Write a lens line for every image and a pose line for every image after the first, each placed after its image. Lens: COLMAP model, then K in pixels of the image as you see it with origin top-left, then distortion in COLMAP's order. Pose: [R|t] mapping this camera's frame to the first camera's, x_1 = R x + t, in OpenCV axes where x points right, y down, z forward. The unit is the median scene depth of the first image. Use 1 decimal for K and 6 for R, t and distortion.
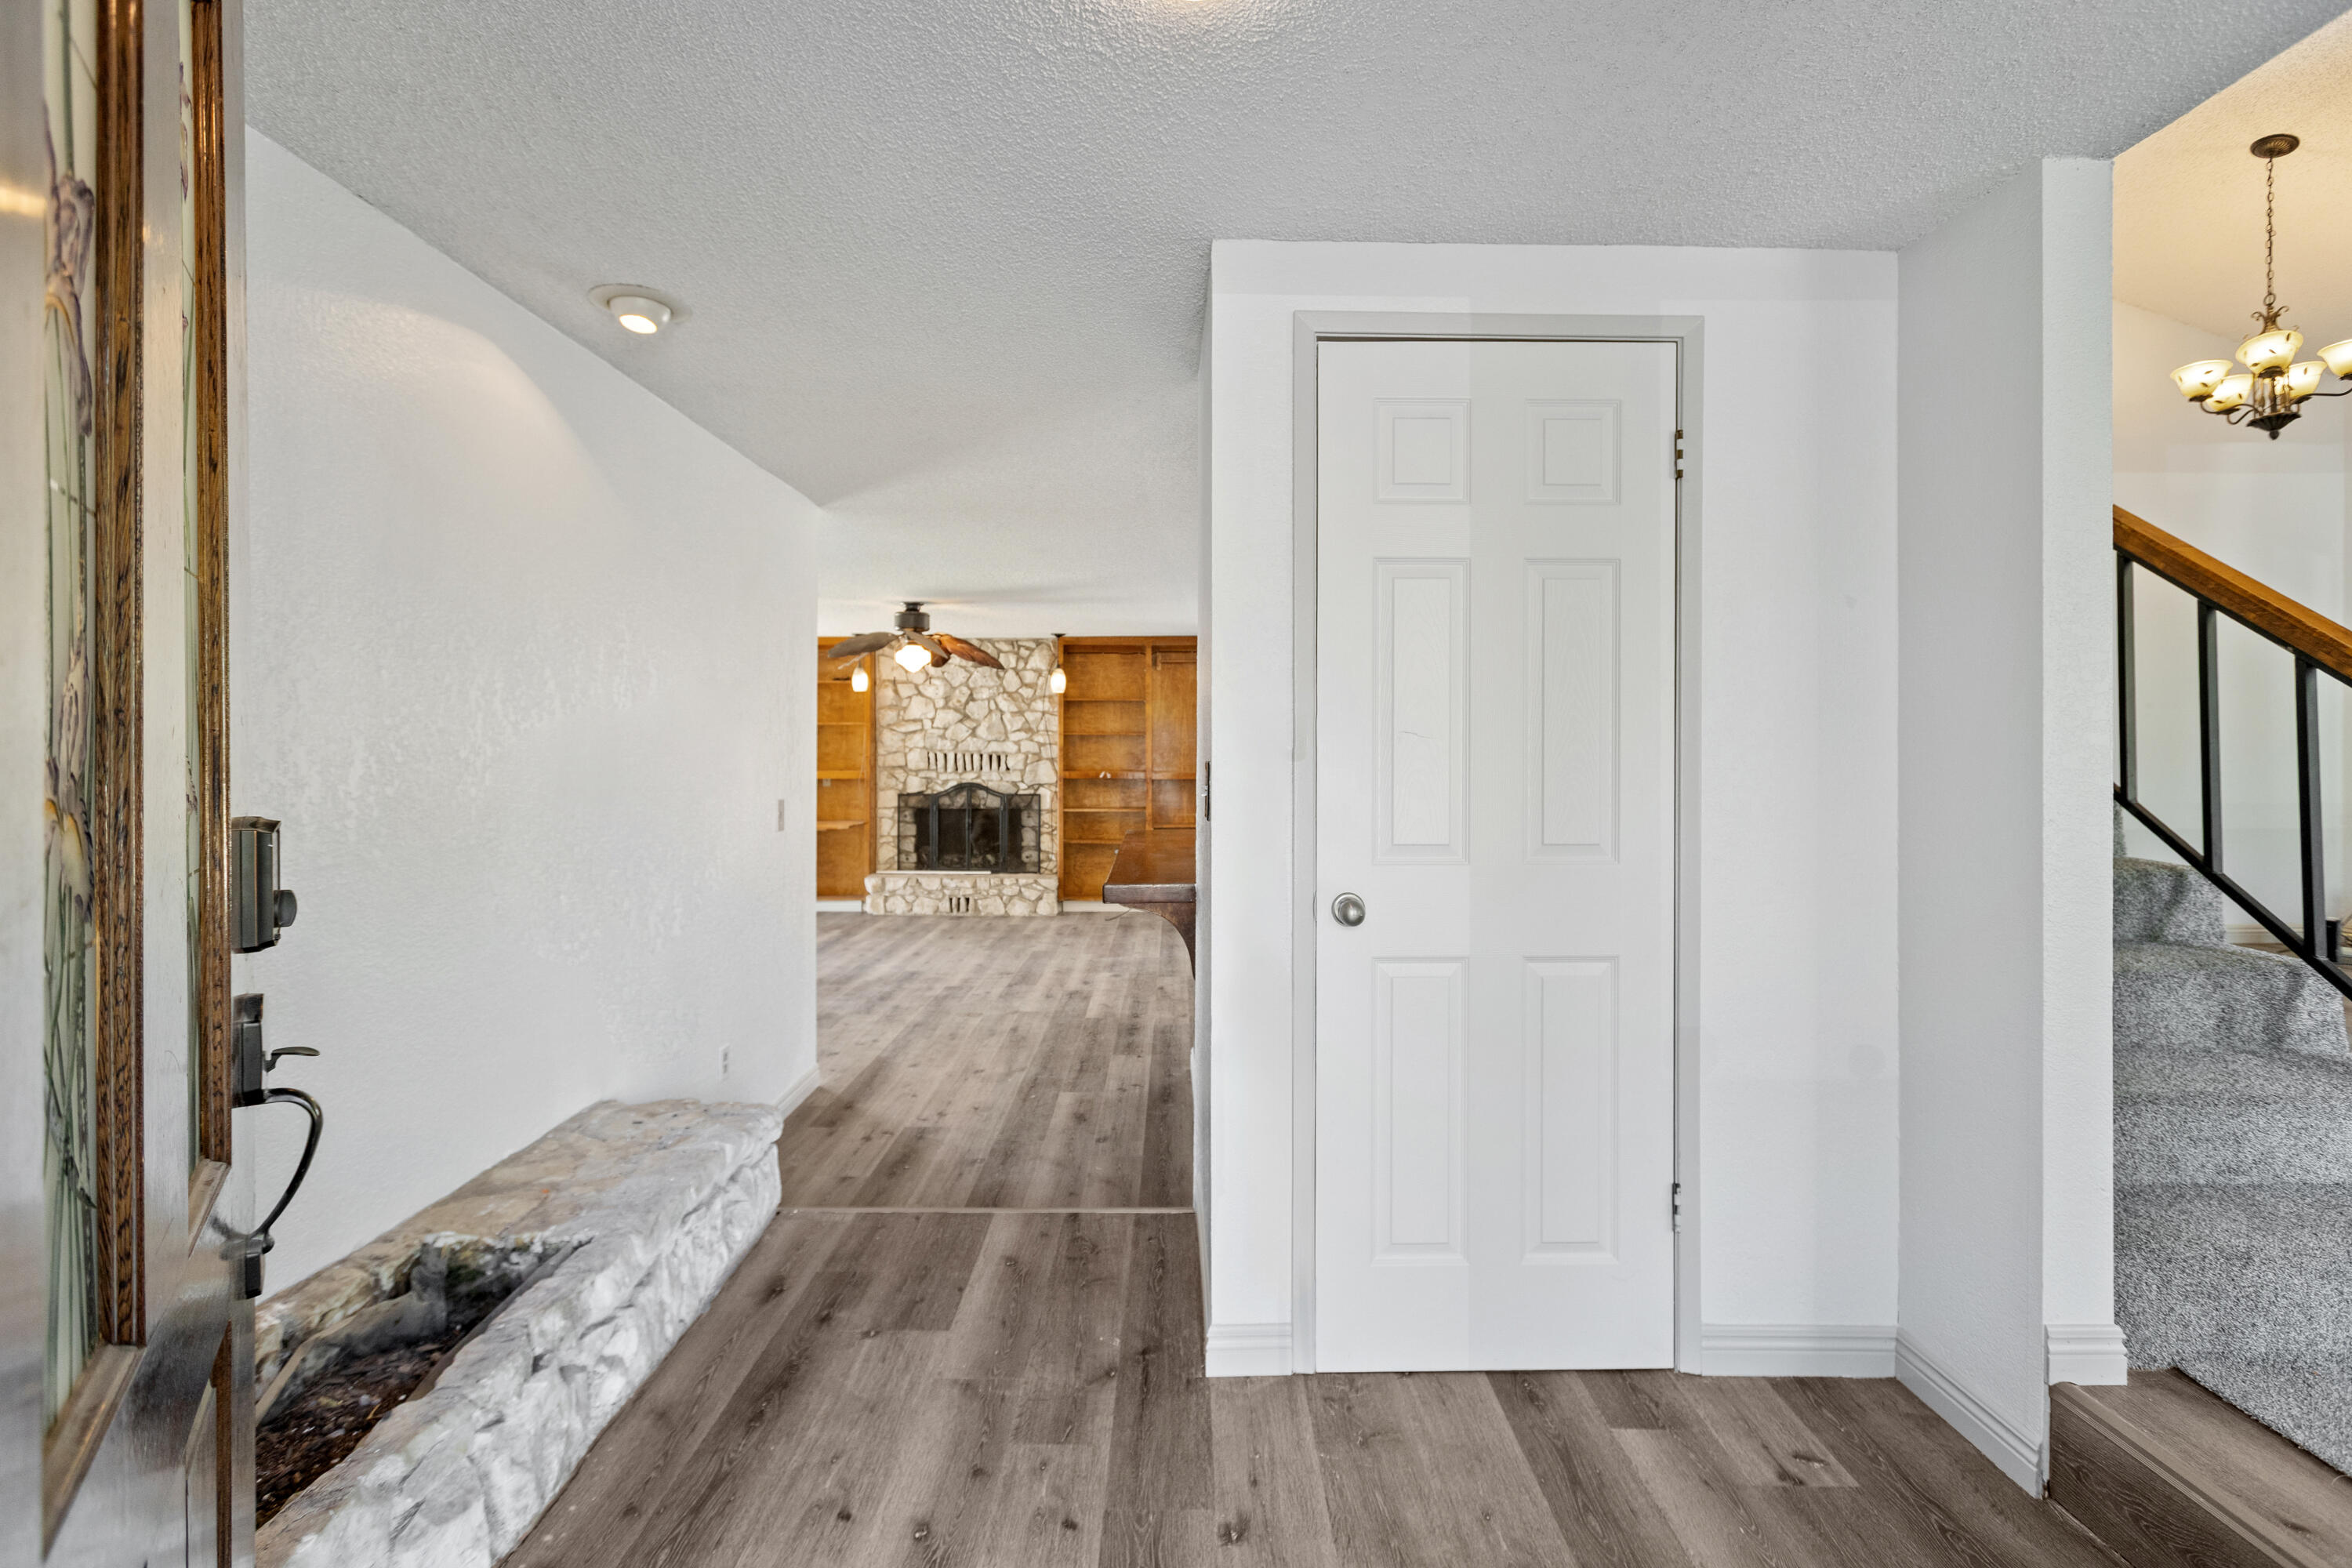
lens RADIAL K [[1084.1, 0, 1175.8], [0, 1084.1, 742.3], [0, 0, 1]] dist [-0.002880, -0.000203]
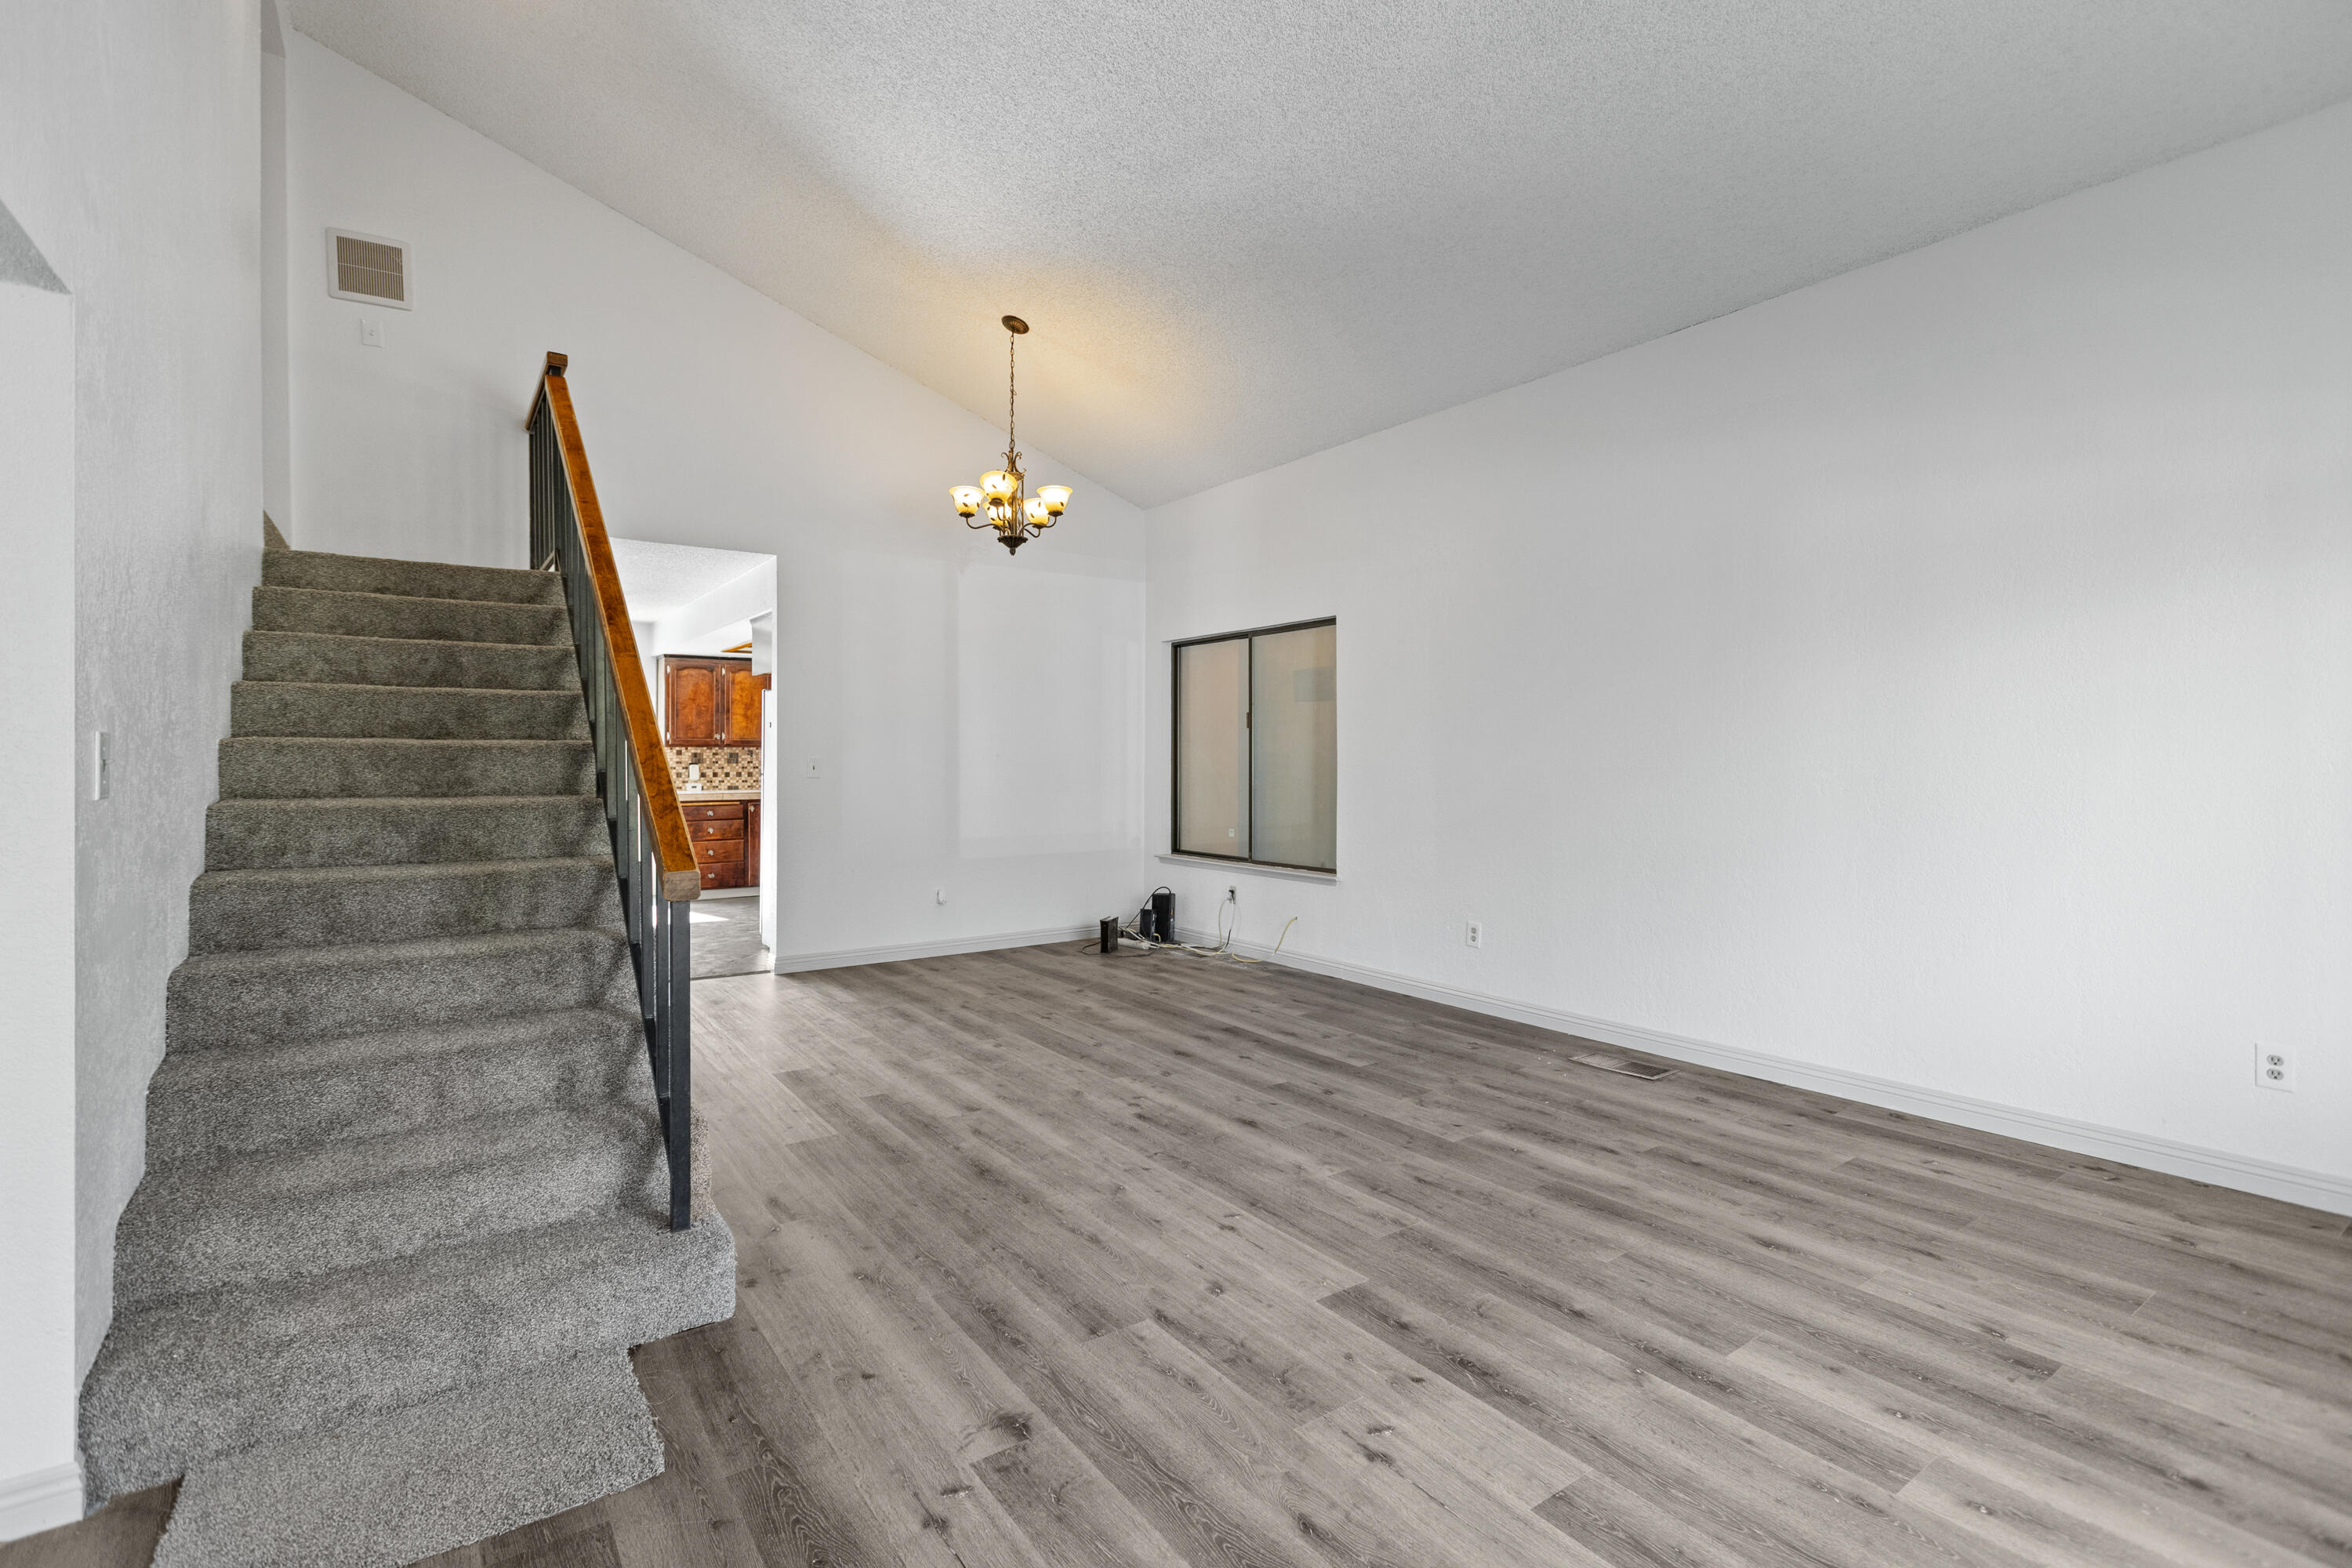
lens RADIAL K [[1078.8, 0, 1175.7], [0, 1078.8, 760.7], [0, 0, 1]] dist [0.006937, -0.000603]
pose [[0.821541, -0.000429, 0.570149, 0.209276], [-0.005039, 0.999955, 0.008013, -0.022858], [-0.570127, -0.009456, 0.821502, -0.074312]]
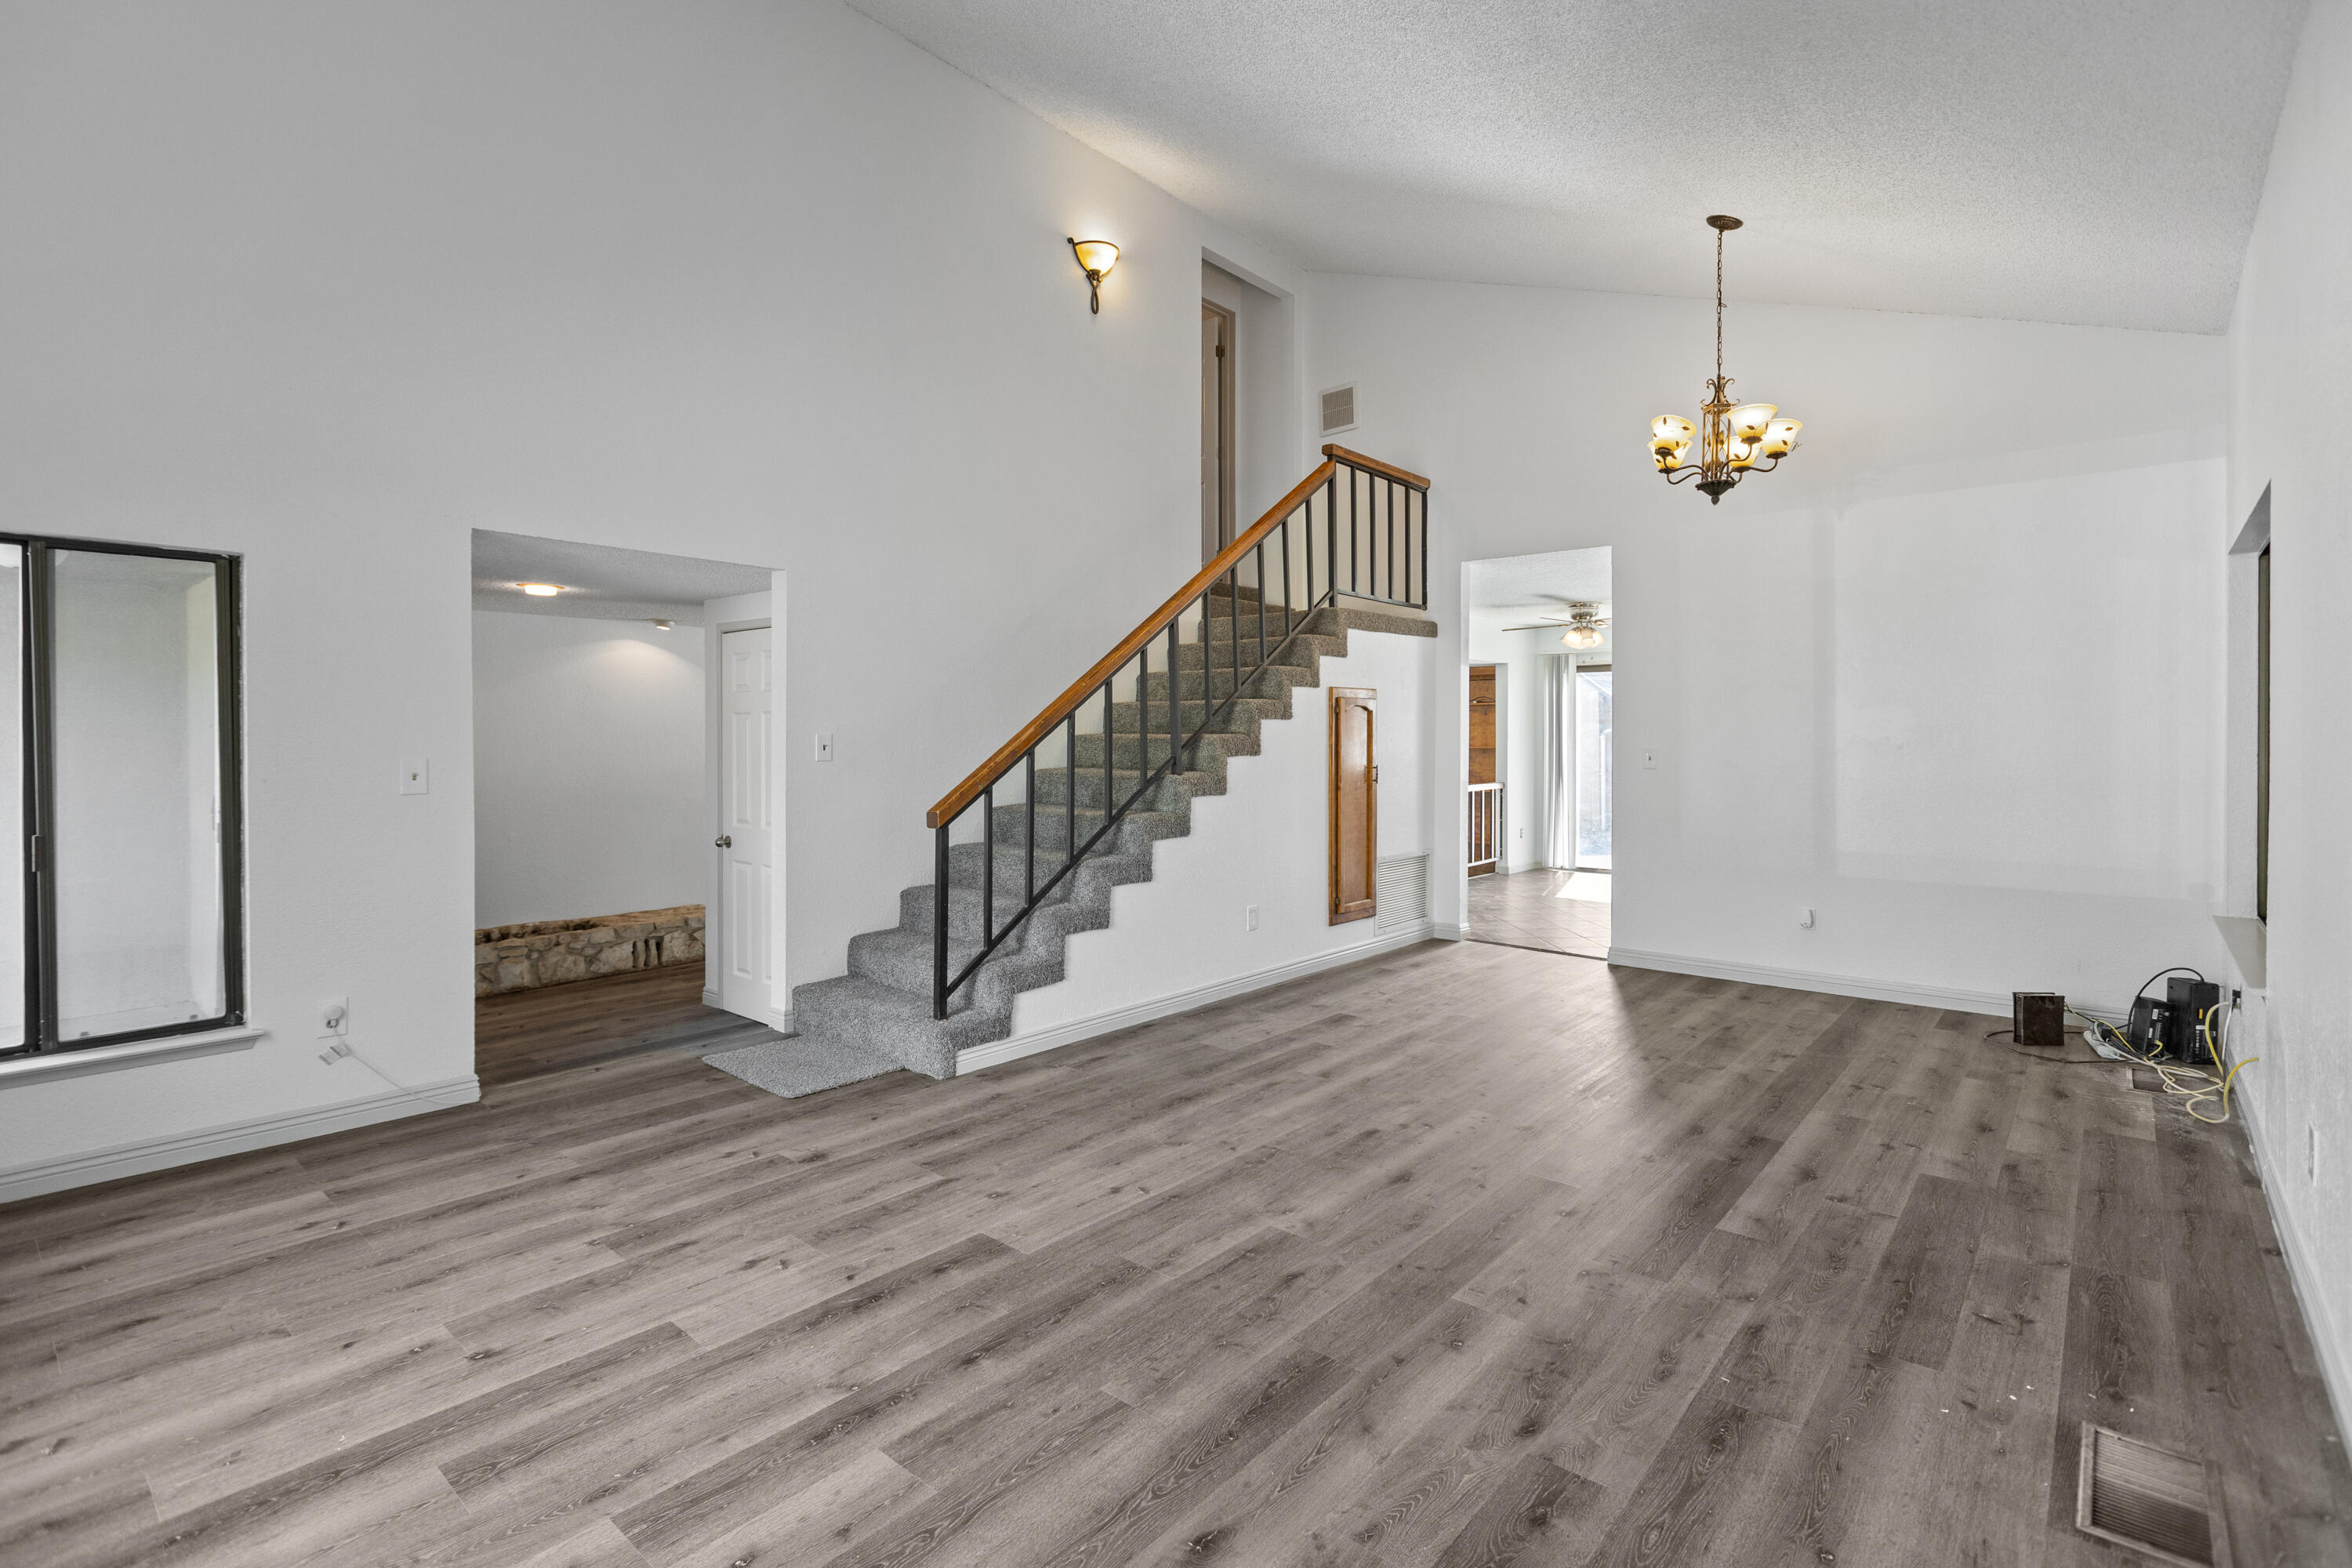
lens RADIAL K [[1081.0, 0, 1182.4], [0, 1081.0, 747.7], [0, 0, 1]] dist [0.003433, -0.000523]
pose [[0.751885, 0.009075, -0.659231, 0.617941], [-0.002229, 0.999935, 0.011222, -0.025200], [0.659290, -0.006969, 0.751856, -0.063761]]
